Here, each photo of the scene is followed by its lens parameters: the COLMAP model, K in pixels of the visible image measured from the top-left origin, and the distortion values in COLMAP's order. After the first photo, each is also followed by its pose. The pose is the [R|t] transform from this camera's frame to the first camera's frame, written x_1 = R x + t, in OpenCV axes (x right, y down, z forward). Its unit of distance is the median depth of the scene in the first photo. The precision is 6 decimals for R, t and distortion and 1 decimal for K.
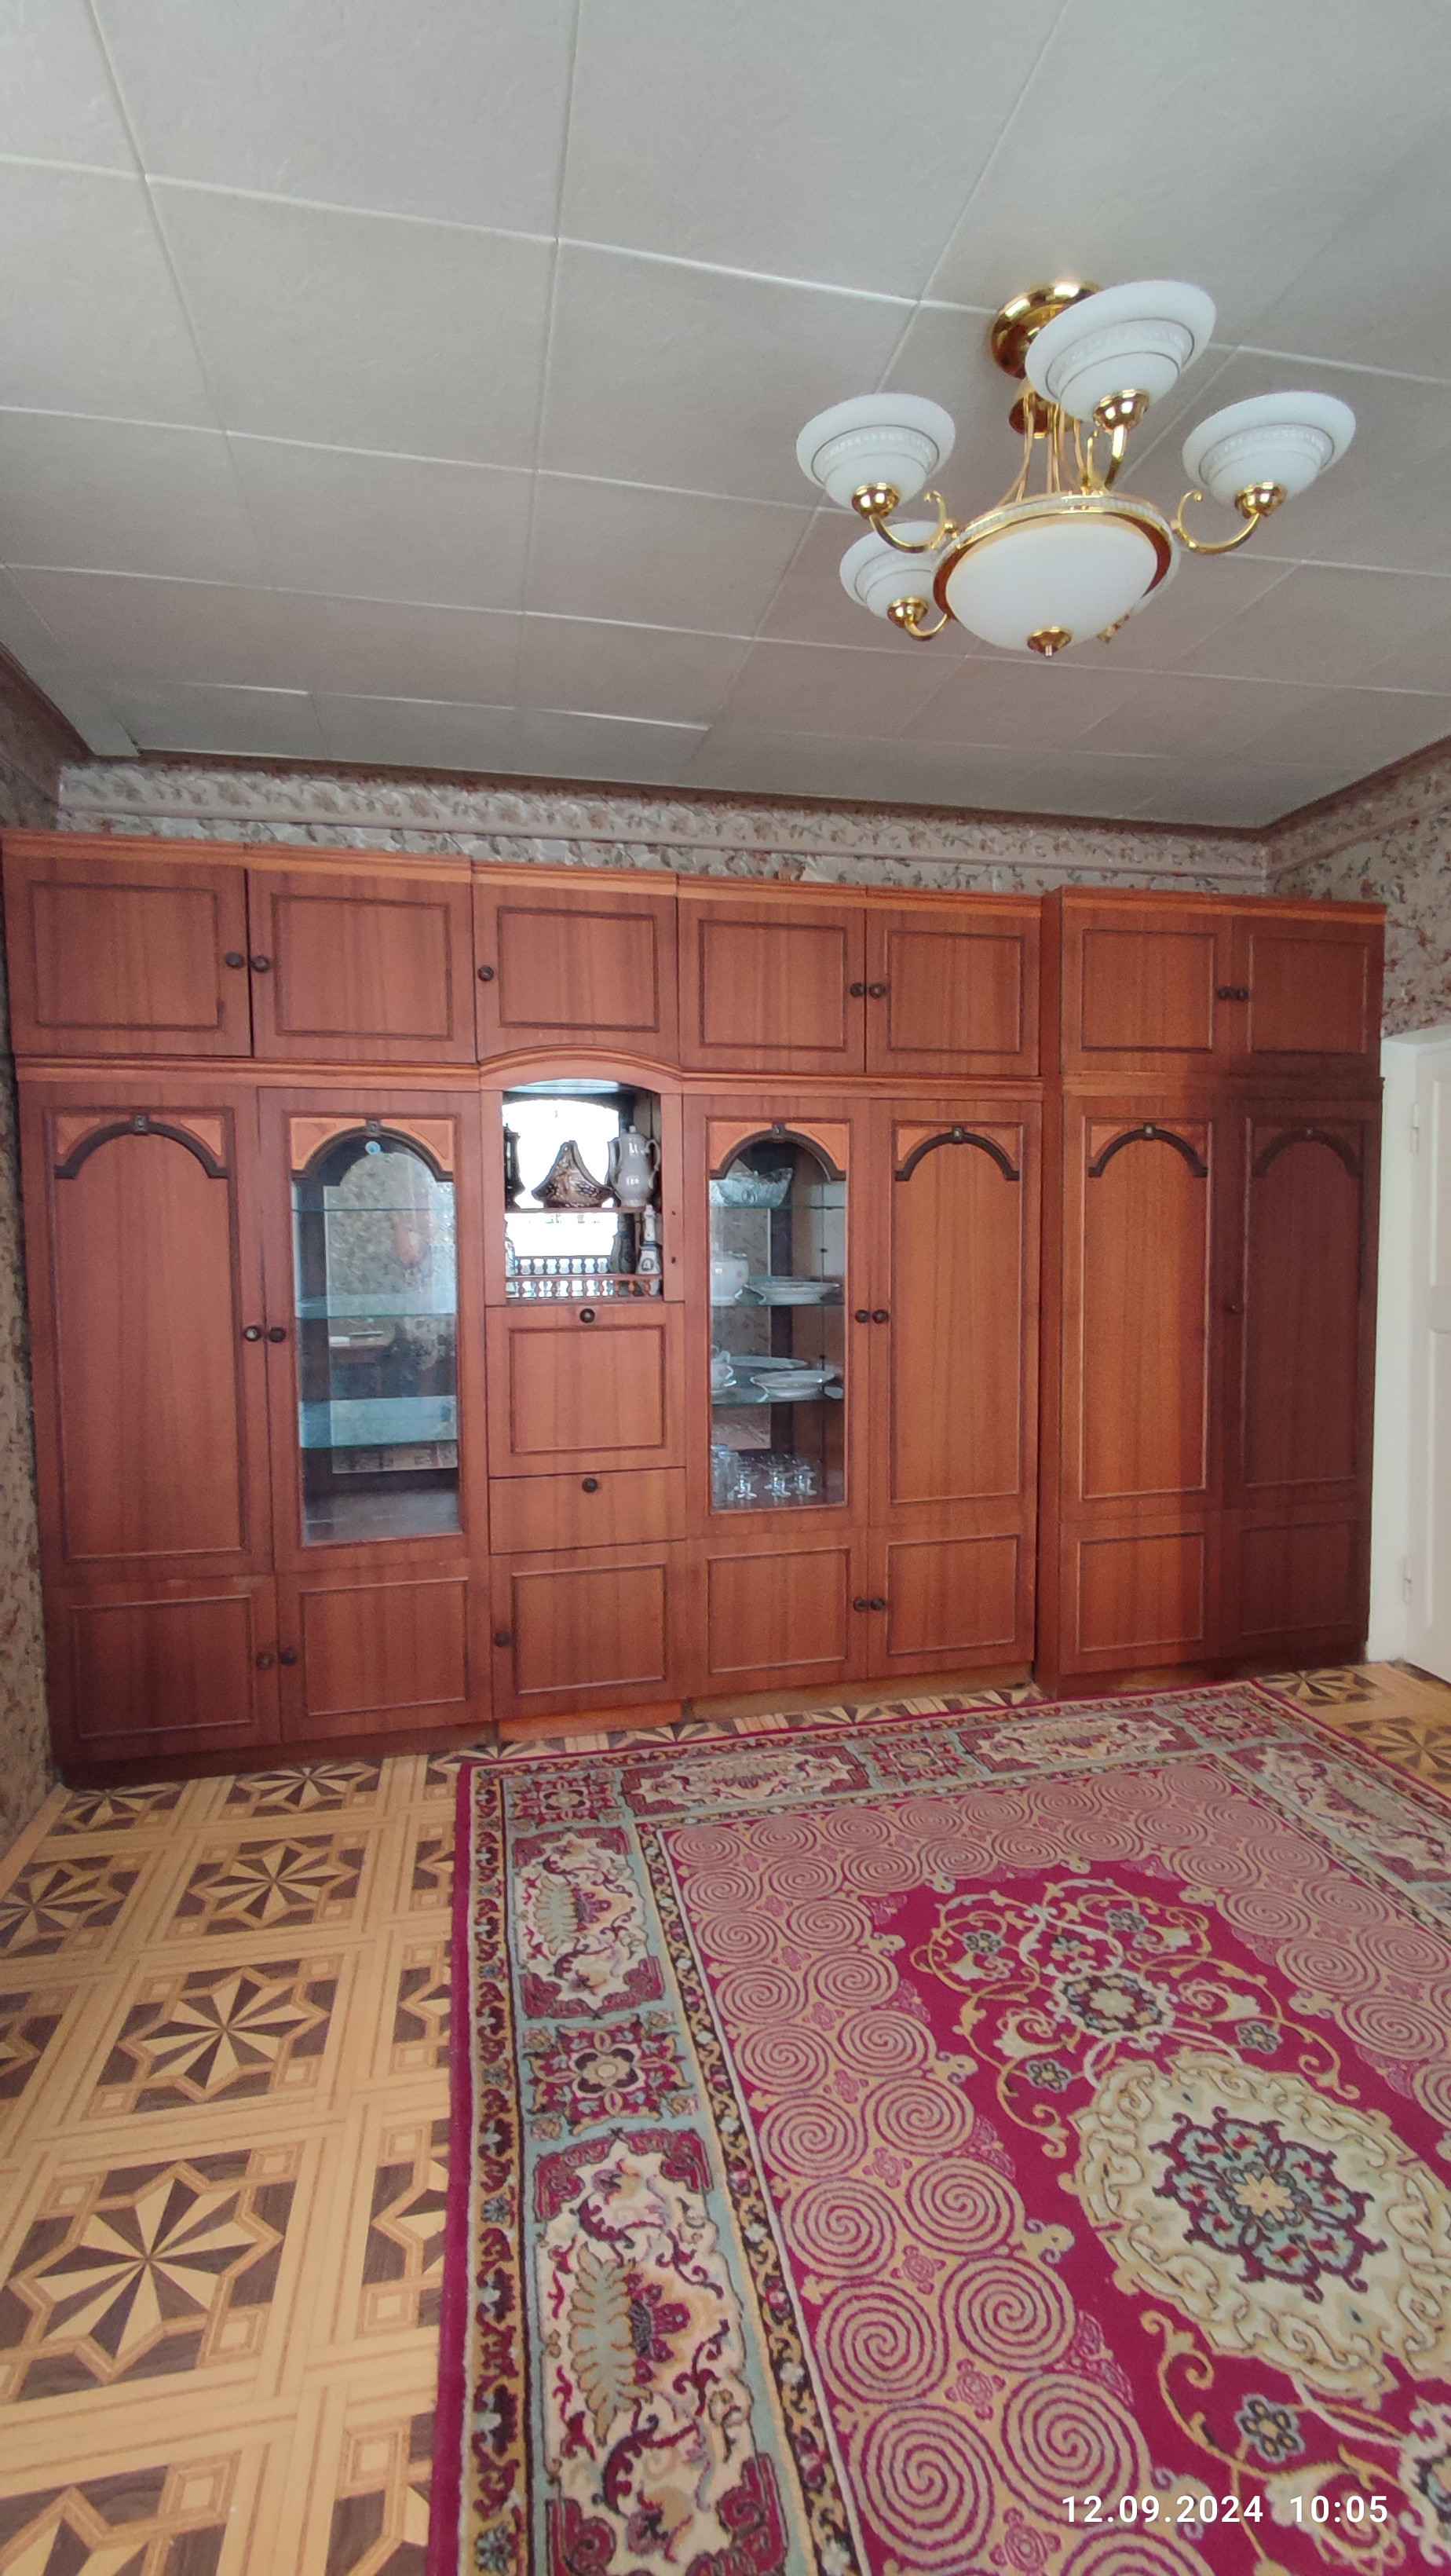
lens RADIAL K [[1143.0, 0, 732.2], [0, 1143.0, 1283.8], [0, 0, 1]] dist [0.001833, 0.000079]
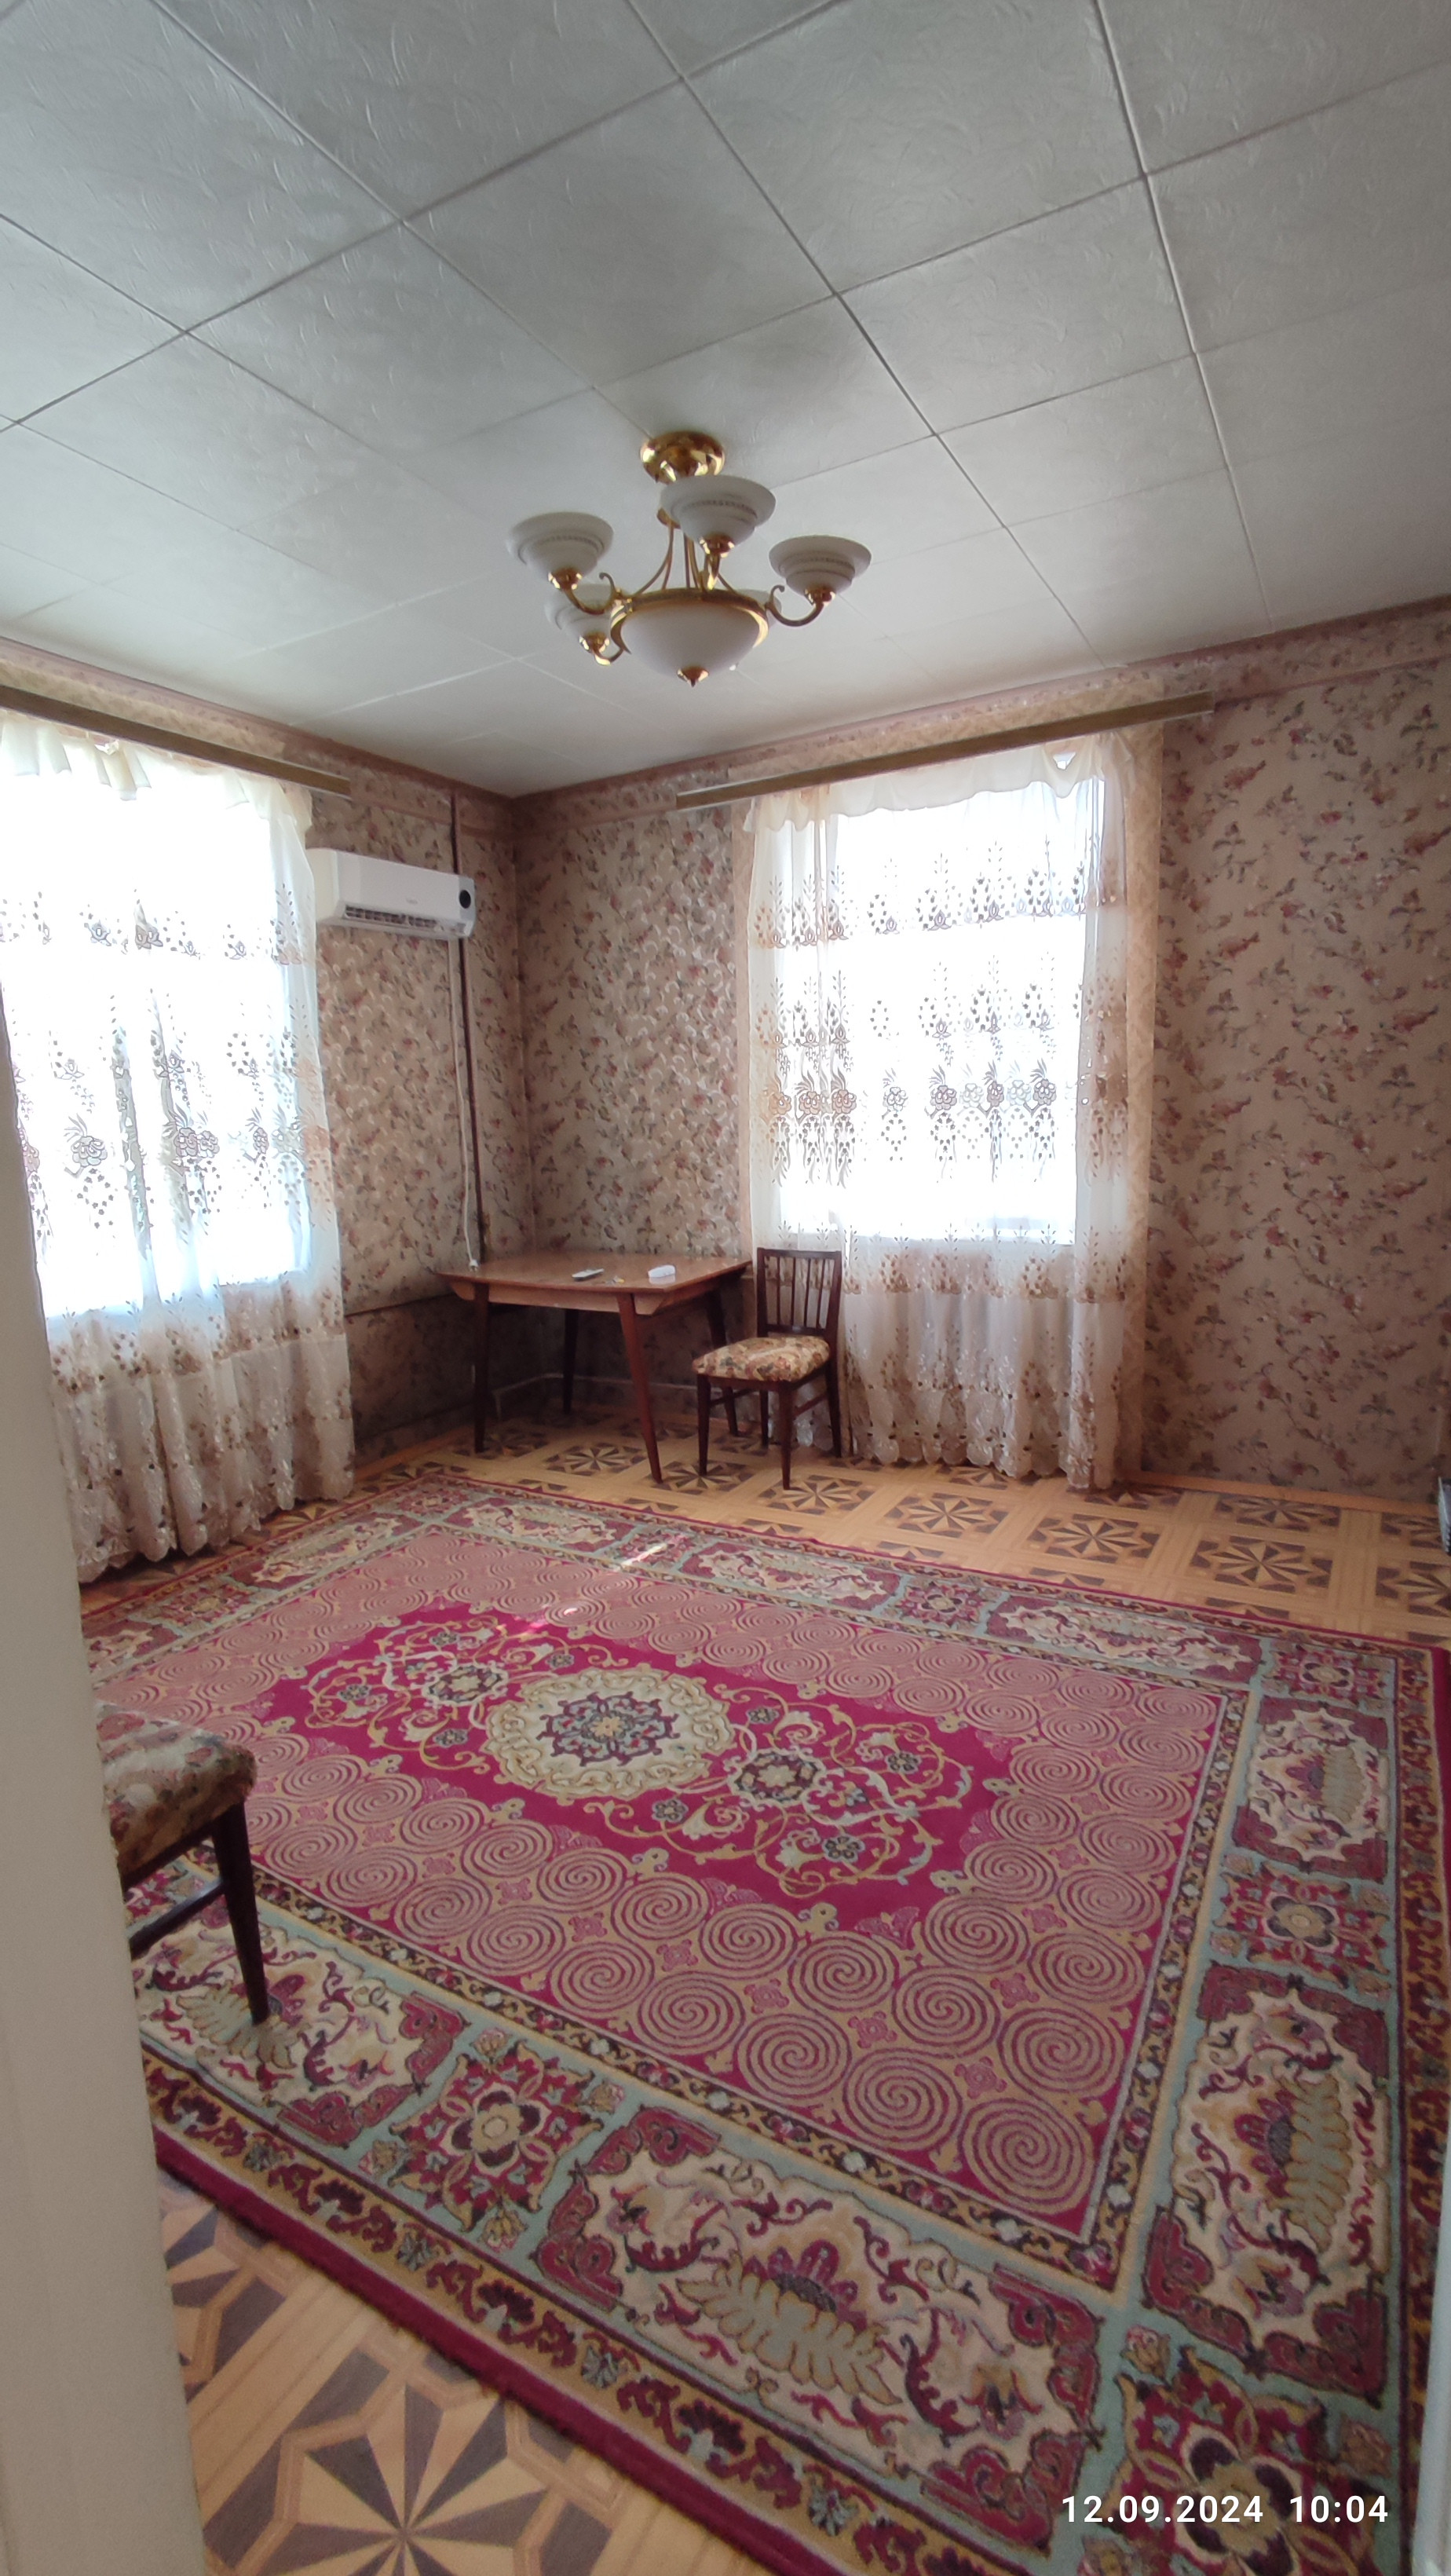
lens RADIAL K [[1143.0, 0, 732.2], [0, 1143.0, 1283.8], [0, 0, 1]] dist [0.001833, 0.000079]
pose [[-0.642679, 0.161826, -0.748849, 1.112744], [-0.006836, 0.976188, 0.216821, -0.086512], [0.766105, 0.144465, -0.626269, 1.584278]]
